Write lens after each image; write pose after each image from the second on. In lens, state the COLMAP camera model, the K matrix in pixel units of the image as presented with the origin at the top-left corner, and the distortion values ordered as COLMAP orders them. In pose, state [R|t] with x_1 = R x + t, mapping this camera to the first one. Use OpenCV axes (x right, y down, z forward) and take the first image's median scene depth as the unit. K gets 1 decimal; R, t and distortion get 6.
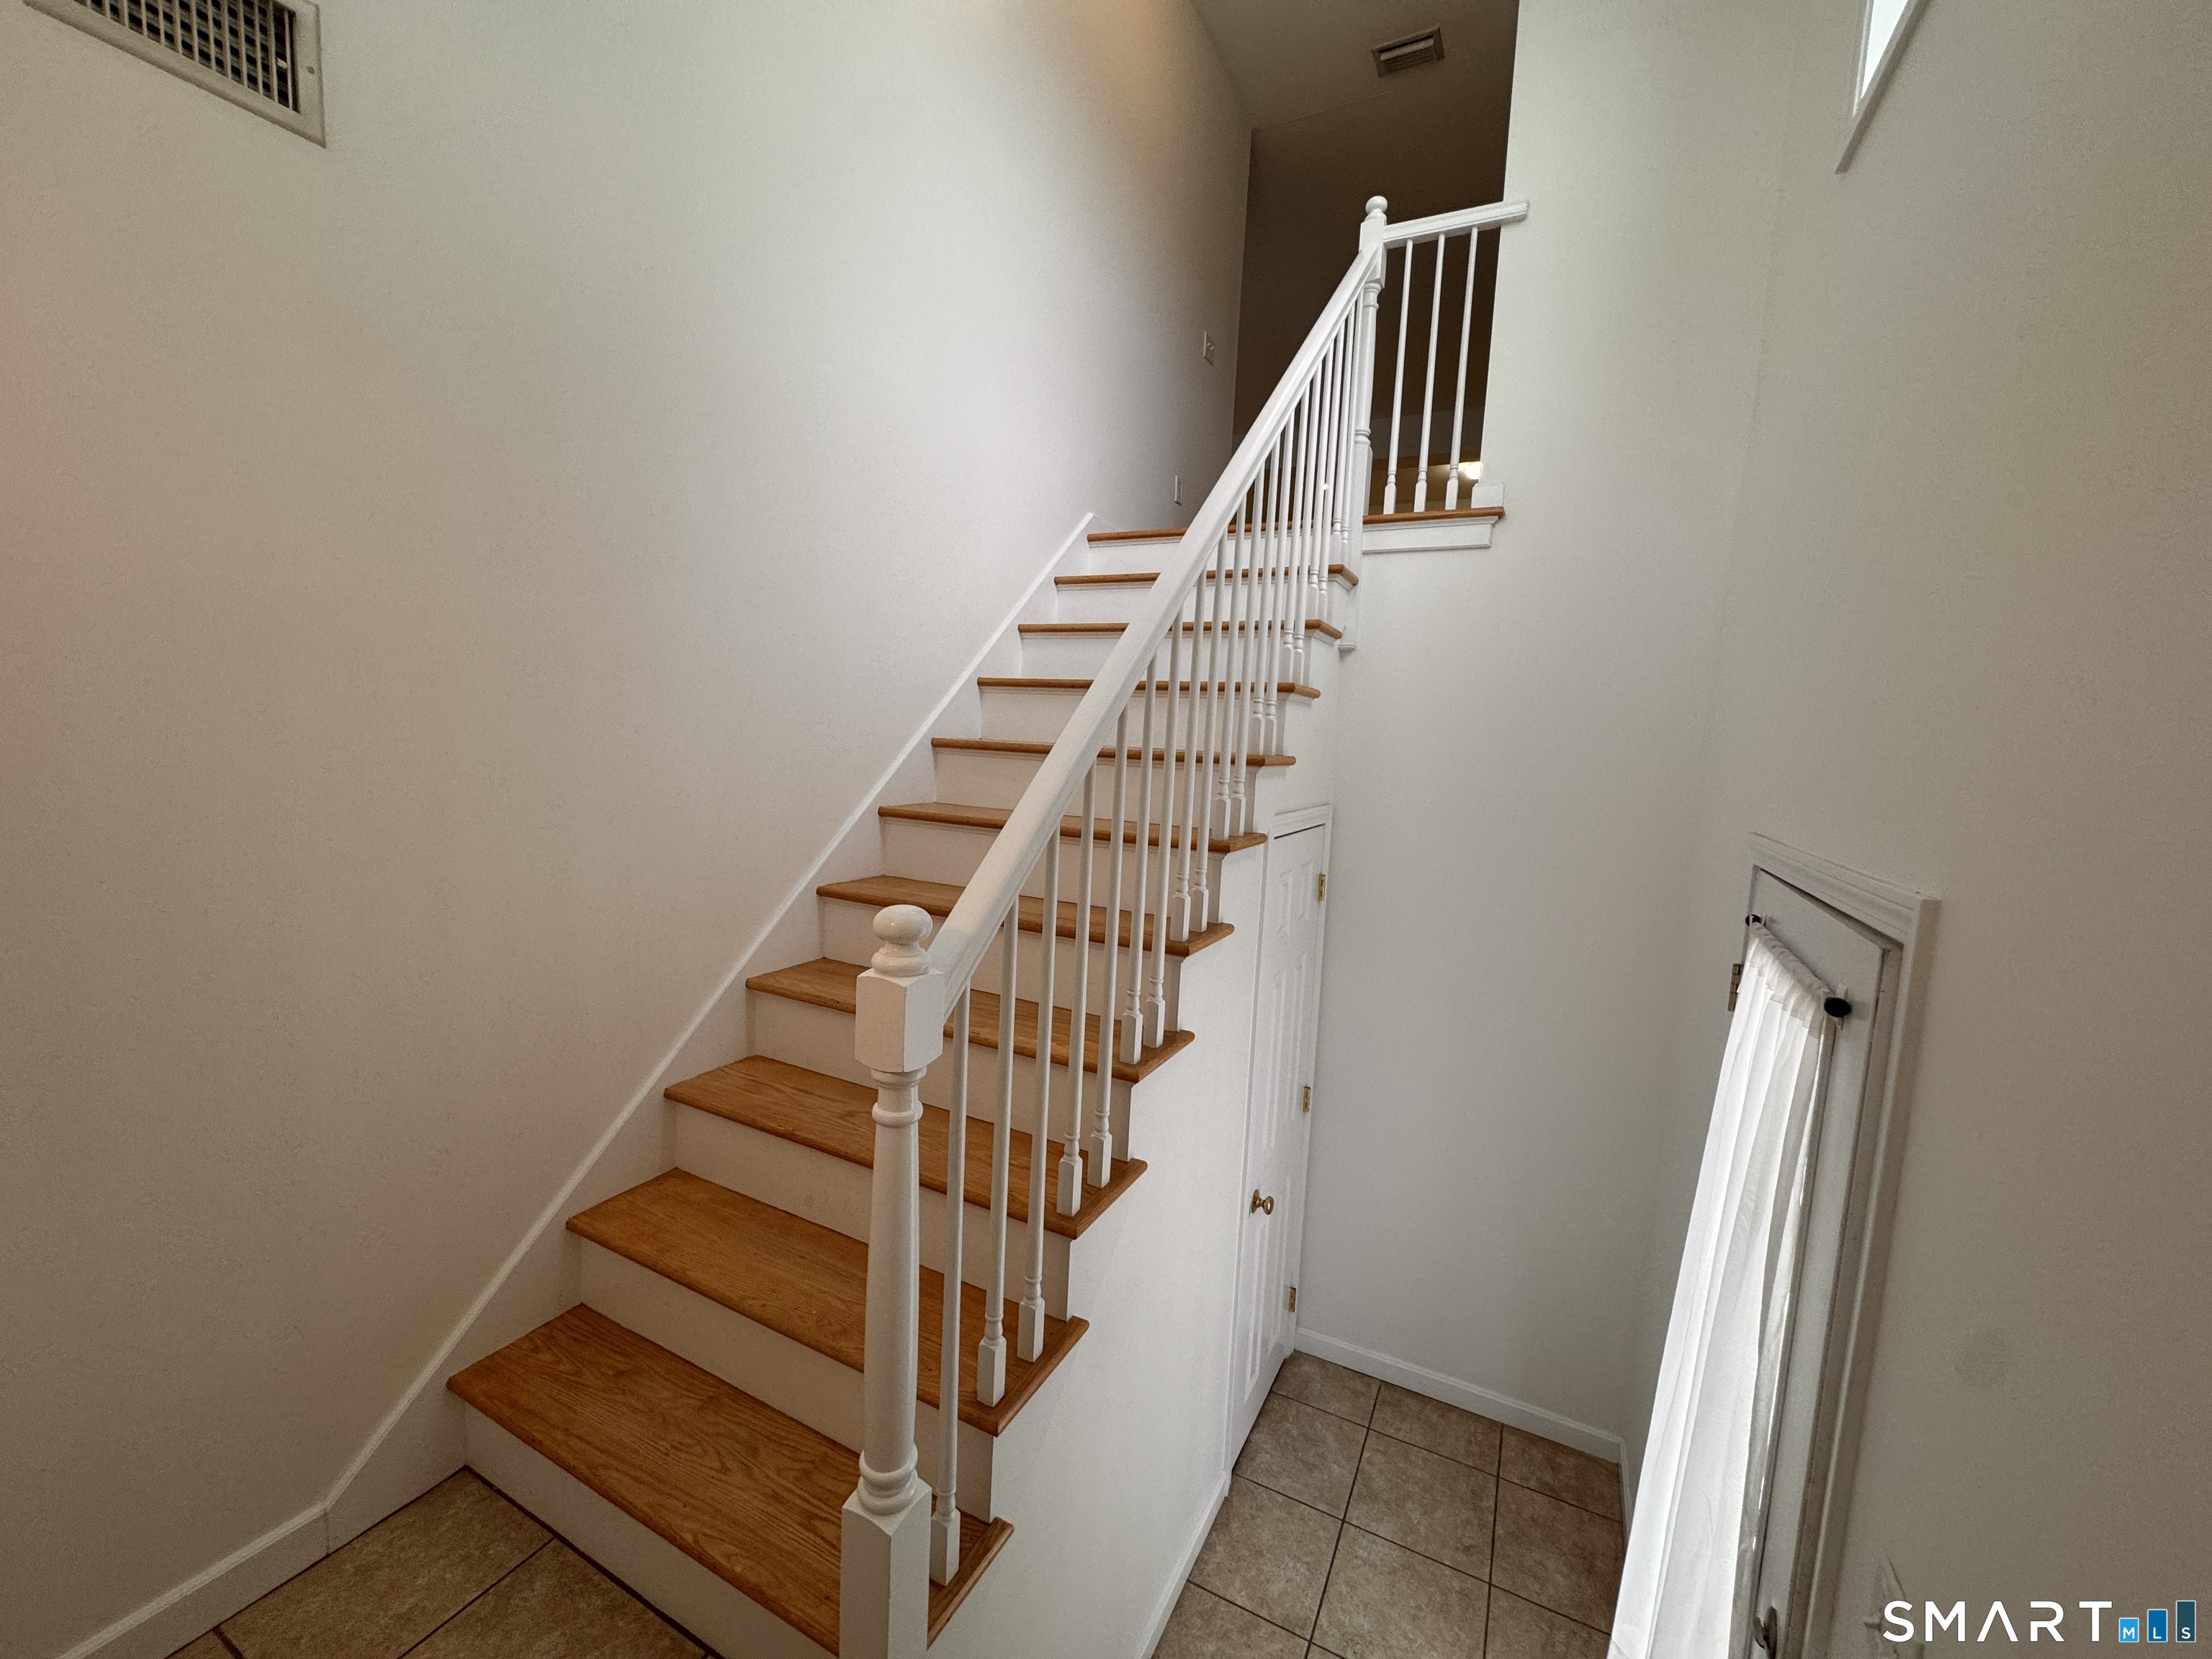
lens RADIAL K [[884.8, 0, 1101.5], [0, 884.8, 833.4], [0, 0, 1]] dist [-0.002462, -0.000648]
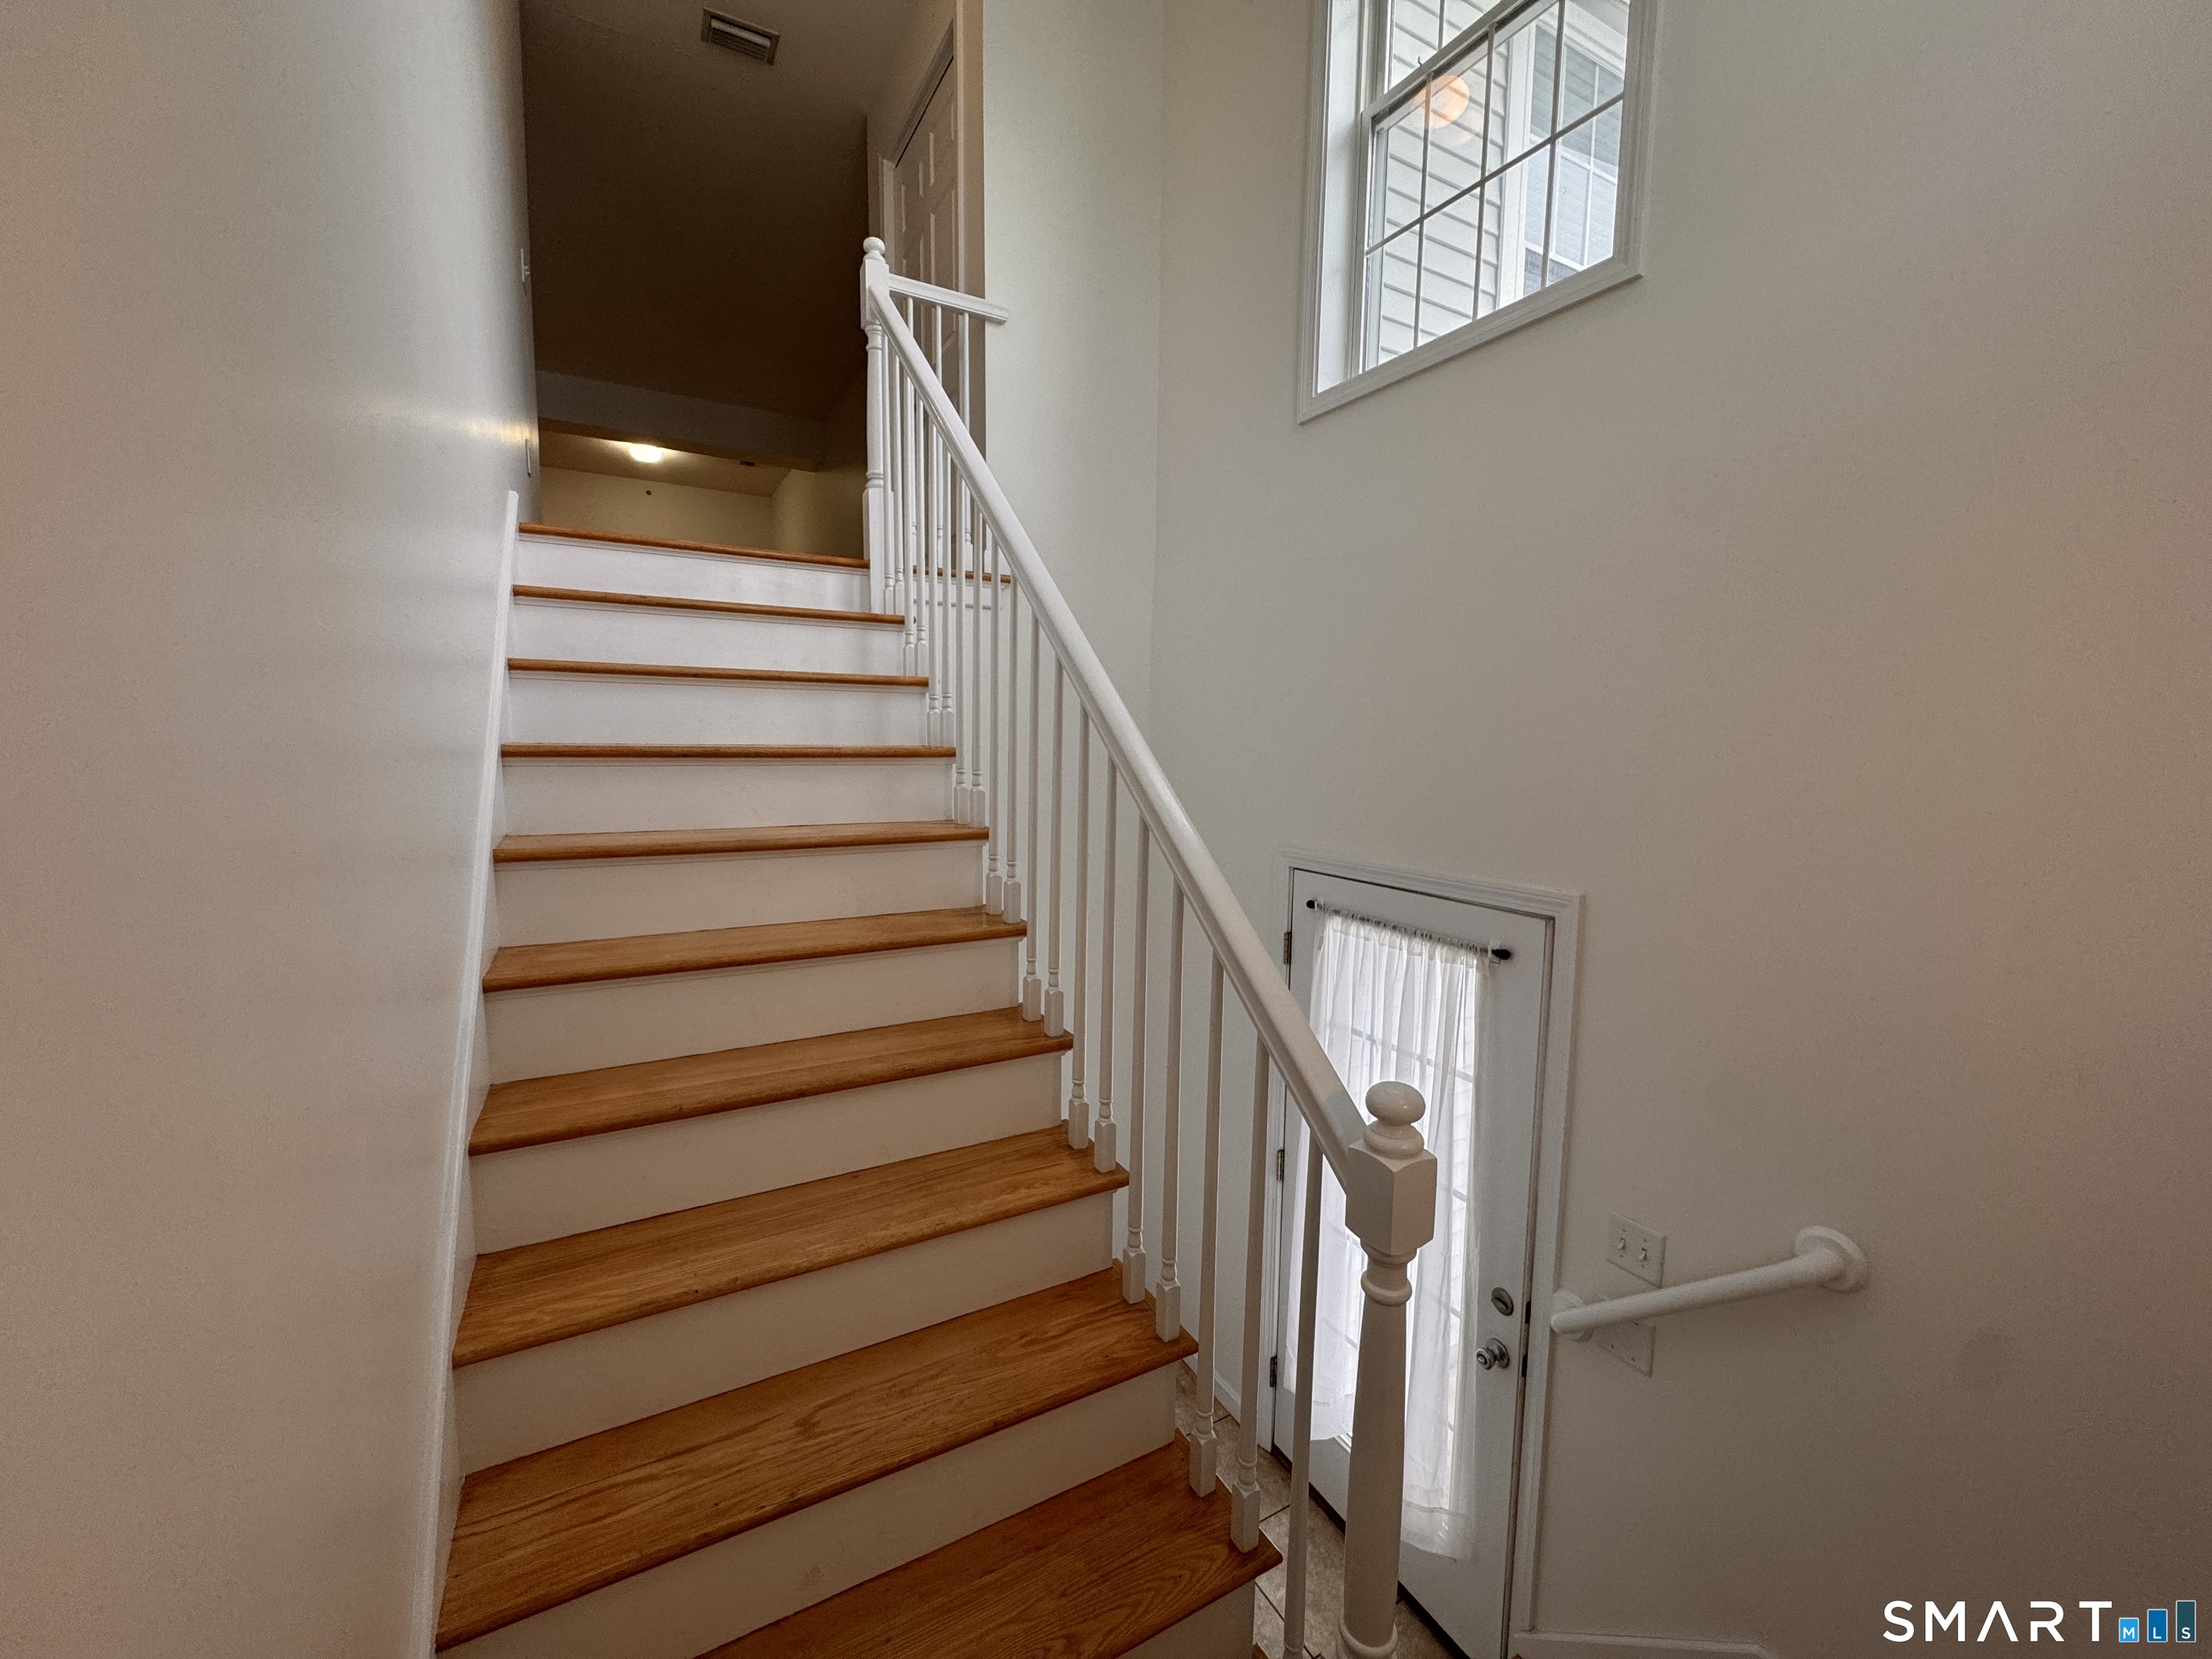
lens RADIAL K [[884.8, 0, 1106.3], [0, 884.8, 826.3], [0, 0, 1]] dist [-0.002462, -0.000648]
pose [[0.540926, -0.124499, 0.831805, -0.481032], [0.102527, 0.991369, 0.081707, -0.129844], [-0.834798, 0.041085, 0.549022, 0.285443]]
